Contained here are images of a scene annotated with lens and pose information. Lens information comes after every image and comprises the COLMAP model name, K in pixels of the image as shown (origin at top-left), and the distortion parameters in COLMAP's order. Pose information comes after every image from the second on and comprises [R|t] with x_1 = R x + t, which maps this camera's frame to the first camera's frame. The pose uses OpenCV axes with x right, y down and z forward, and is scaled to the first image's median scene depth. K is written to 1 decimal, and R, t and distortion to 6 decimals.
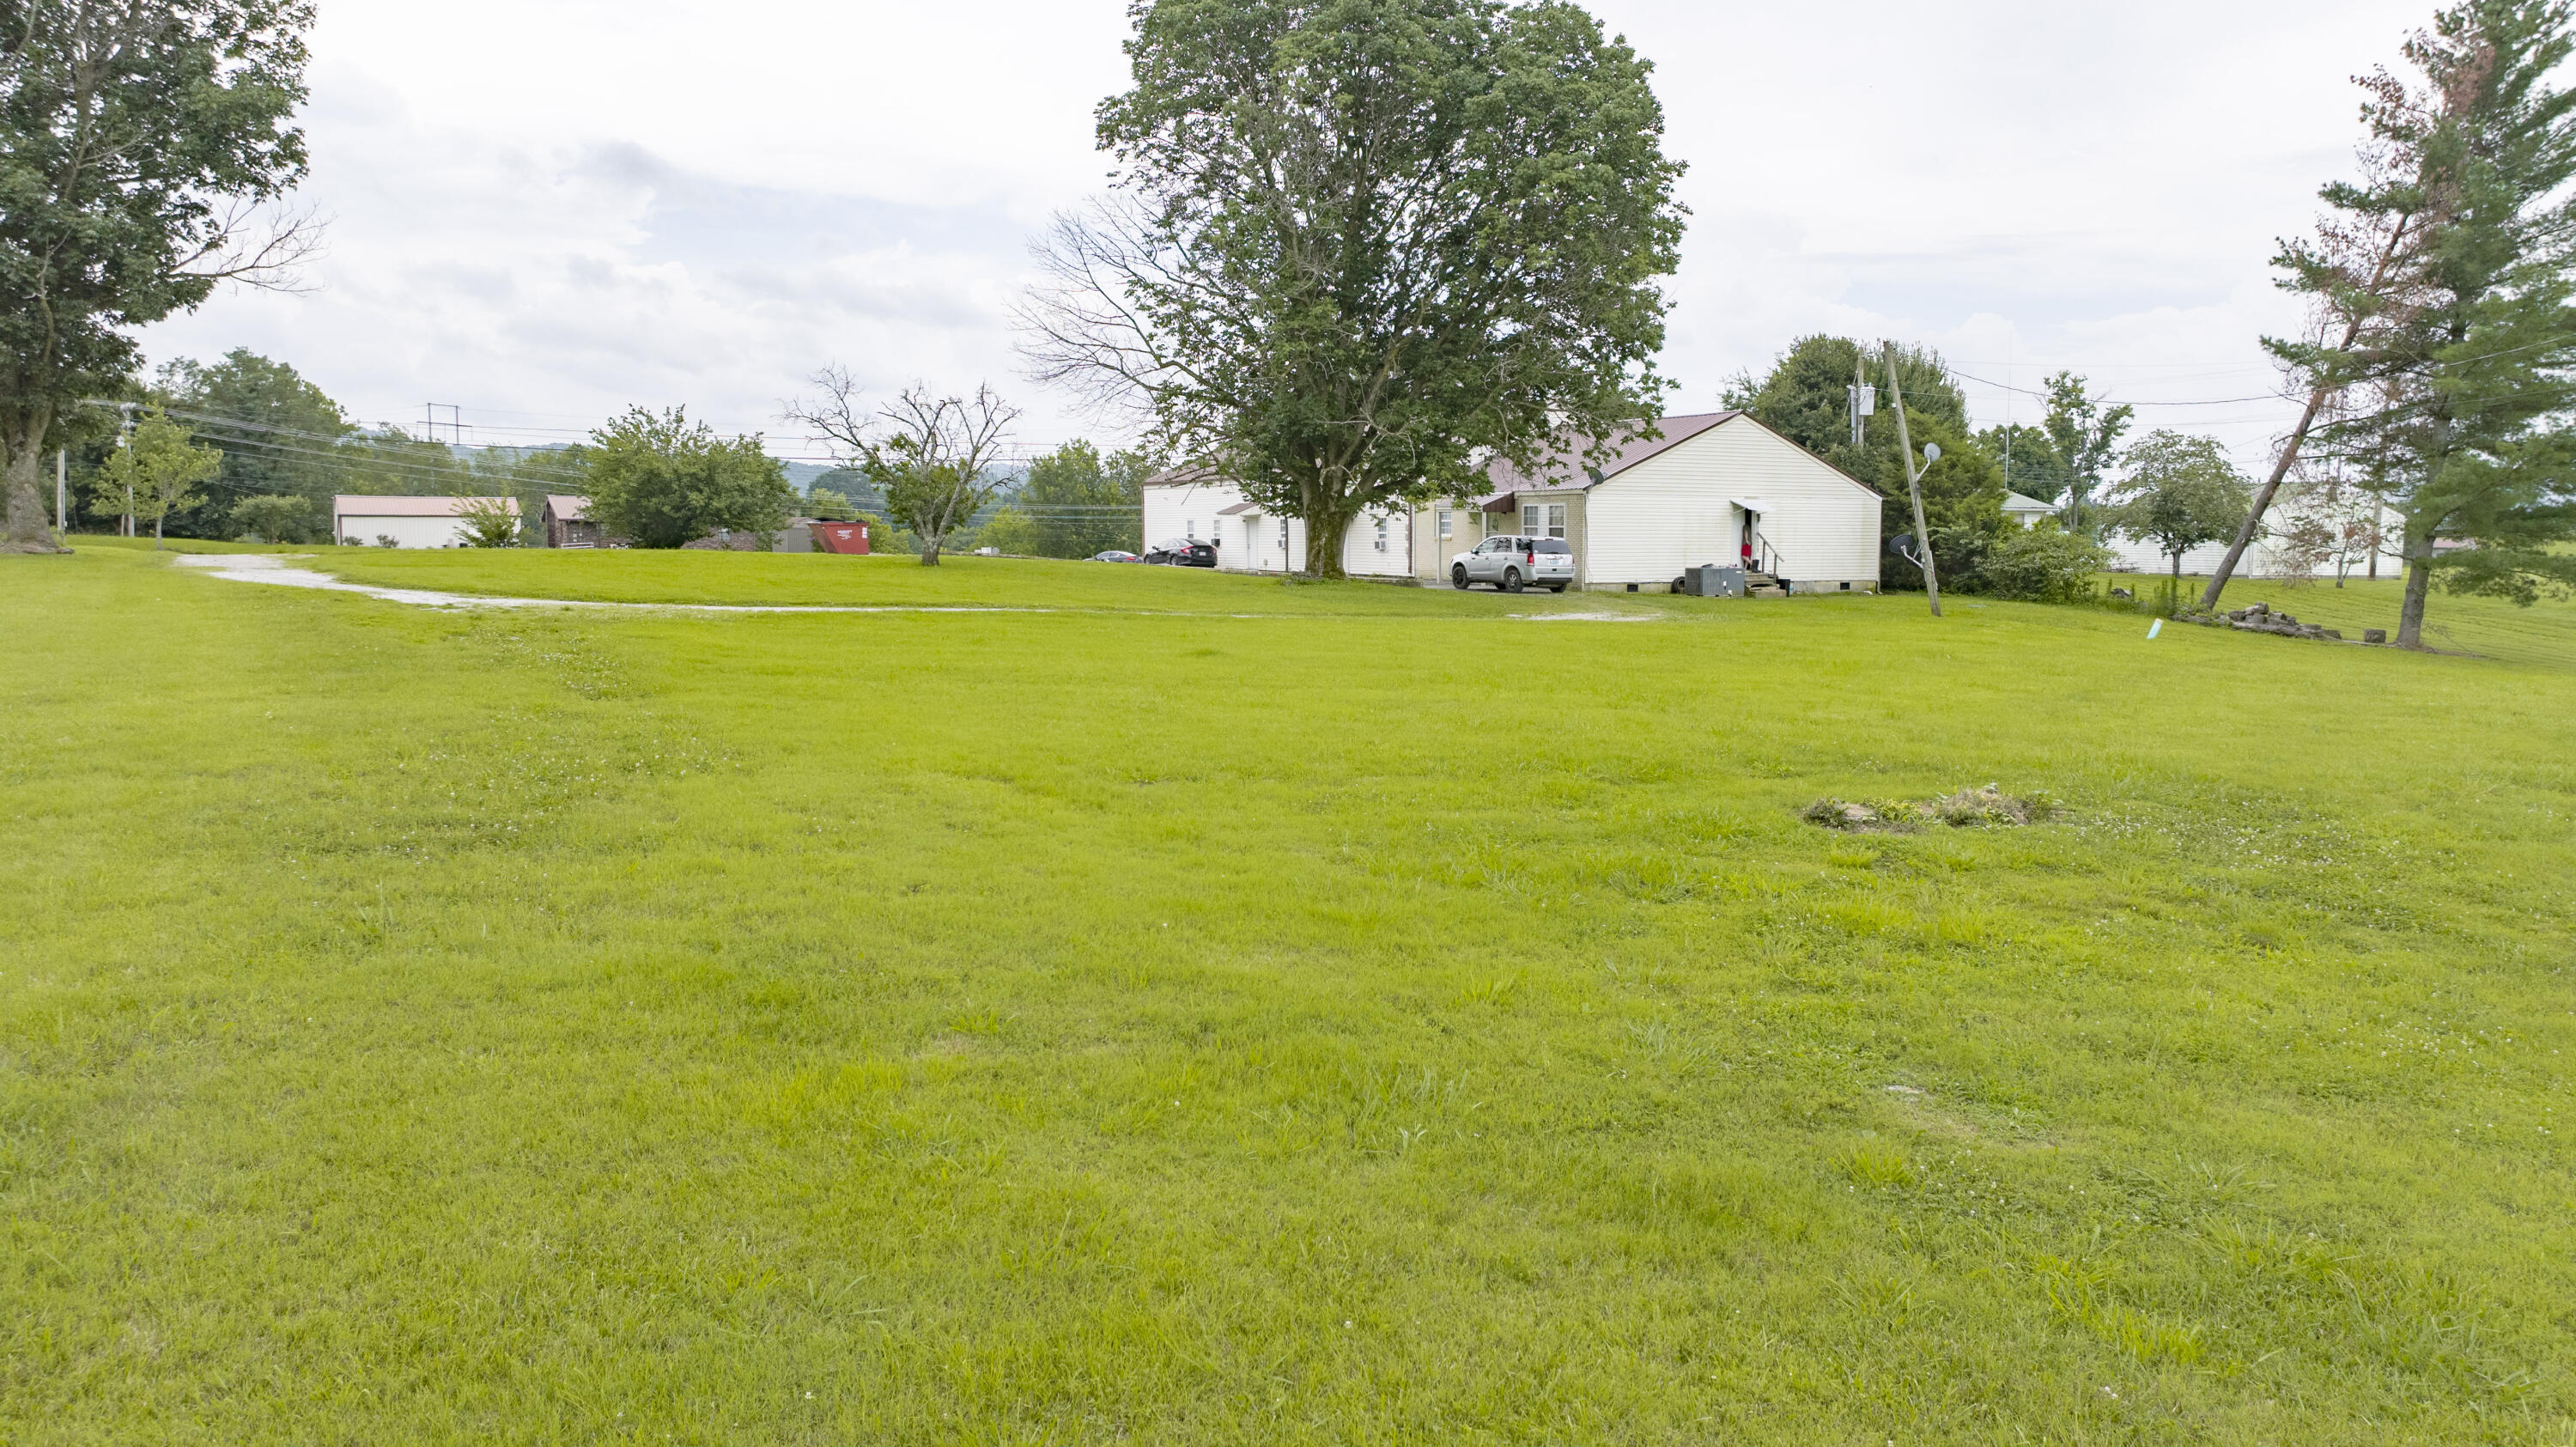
lens RADIAL K [[1823.8, 0, 1288.2], [0, 1823.8, 729.0], [0, 0, 1]] dist [-0.021804, 0.013650]
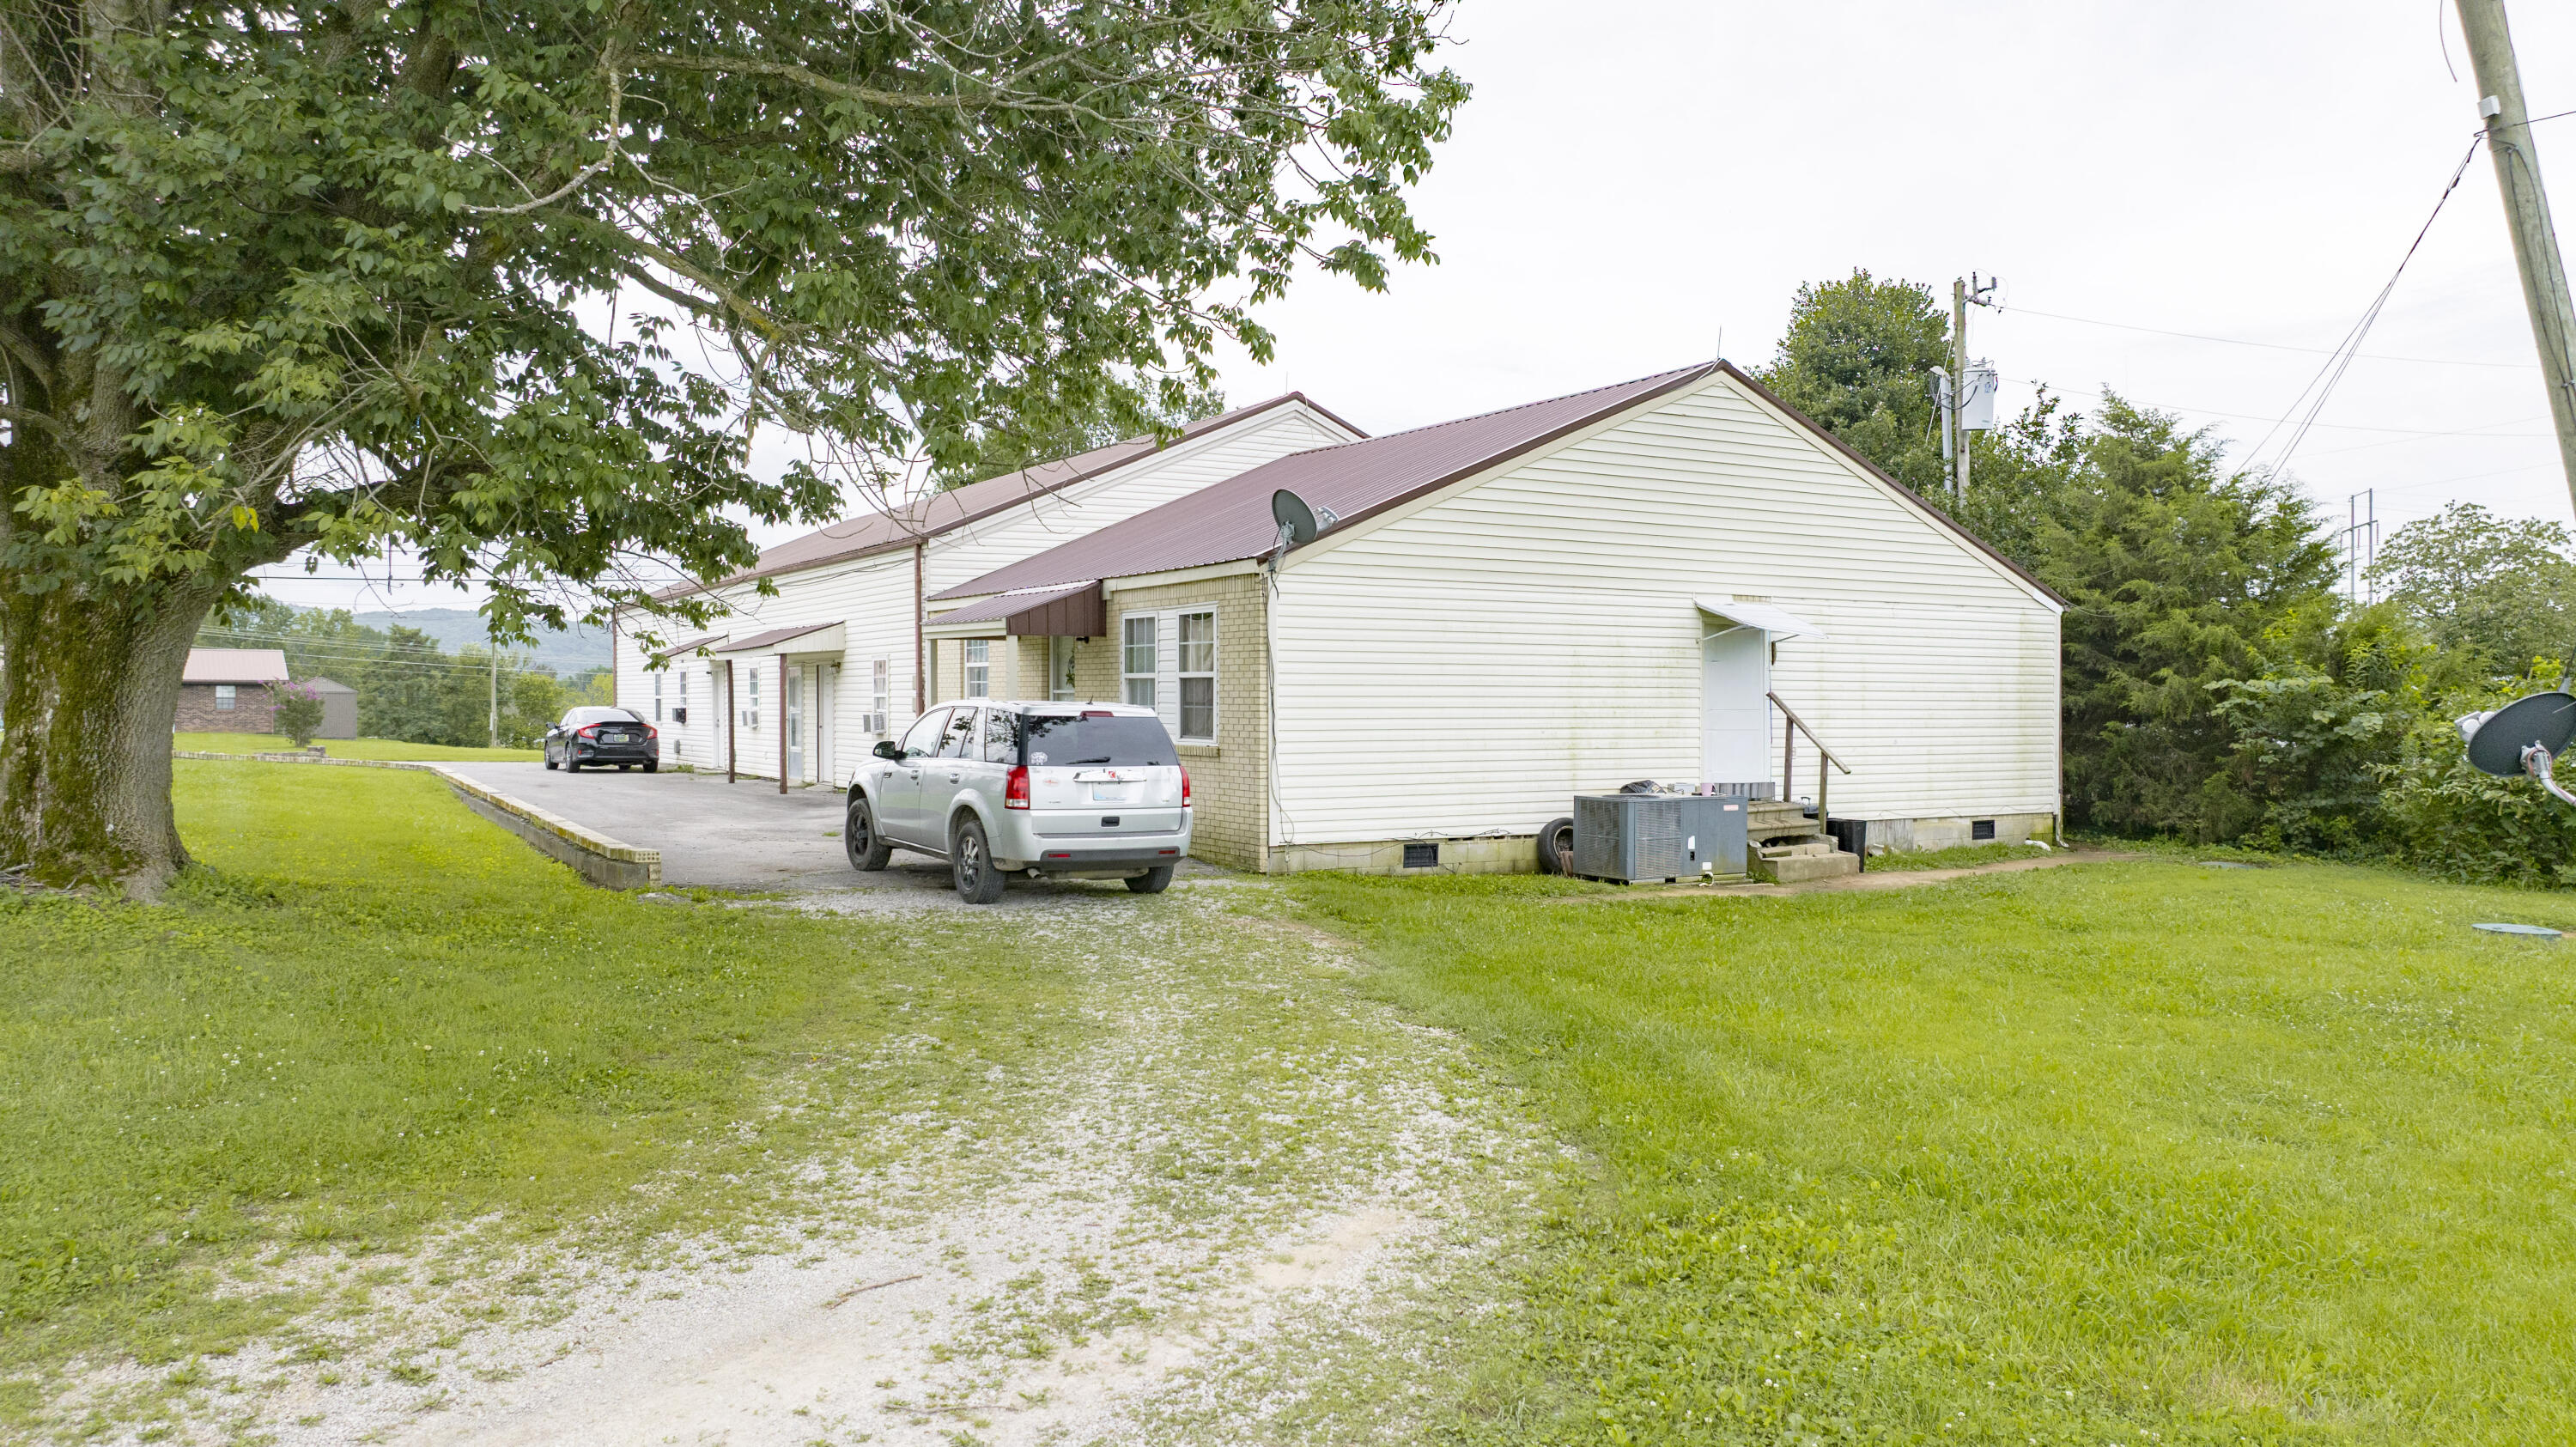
lens RADIAL K [[1823.8, 0, 1287.1], [0, 1823.8, 716.3], [0, 0, 1]] dist [-0.021804, 0.013650]
pose [[0.998810, 0.001447, 0.048748, 0.144980], [0.003217, 0.995428, -0.095463, -0.069355], [-0.048663, 0.095507, 0.994239, 0.649804]]
